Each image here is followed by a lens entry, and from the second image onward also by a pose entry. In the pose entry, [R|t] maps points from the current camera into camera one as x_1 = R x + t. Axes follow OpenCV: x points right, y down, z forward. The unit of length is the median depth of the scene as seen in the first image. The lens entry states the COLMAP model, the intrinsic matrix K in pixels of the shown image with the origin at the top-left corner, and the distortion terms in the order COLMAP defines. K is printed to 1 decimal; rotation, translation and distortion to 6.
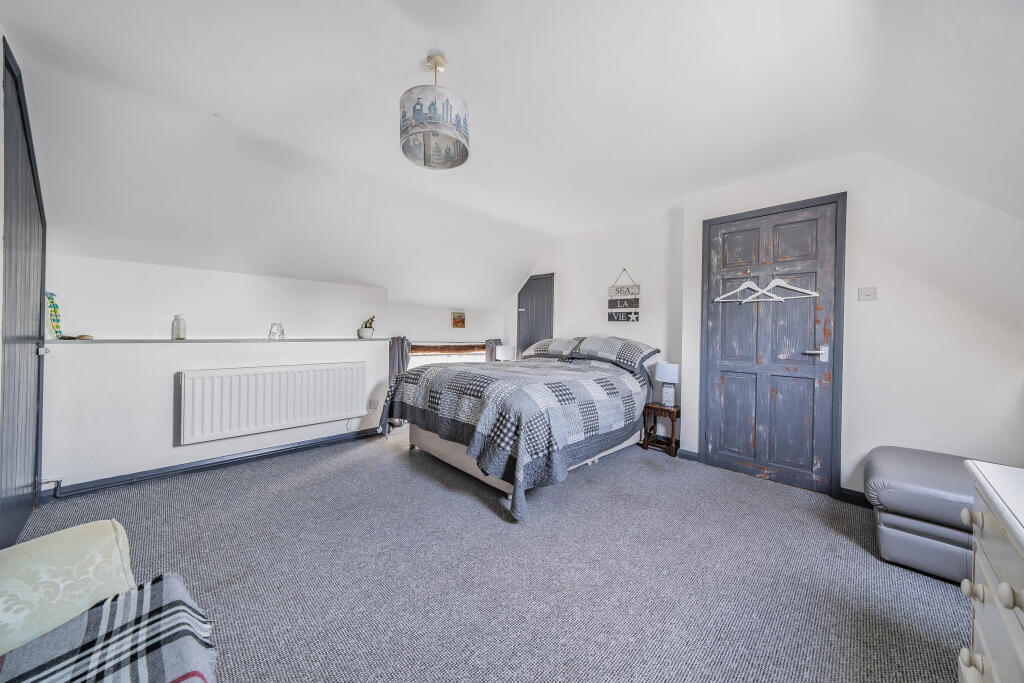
lens RADIAL K [[354.2, 0, 508.3], [0, 354.2, 334.3], [0, 0, 1]] dist [-0.000347, -0.000188]
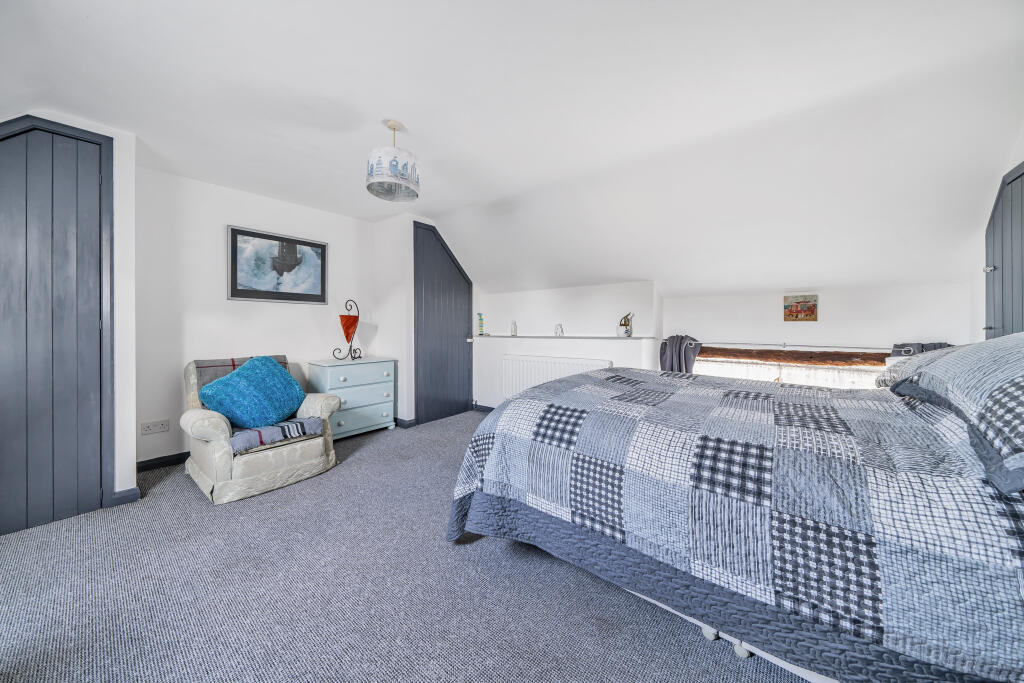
lens RADIAL K [[354.2, 0, 508.1], [0, 354.2, 333.2], [0, 0, 1]] dist [-0.000347, -0.000188]
pose [[0.086767, -0.004243, -0.996220, 0.486325], [-0.003587, 0.999983, -0.004571, 0.006842], [0.996222, 0.003970, 0.086750, 0.560692]]
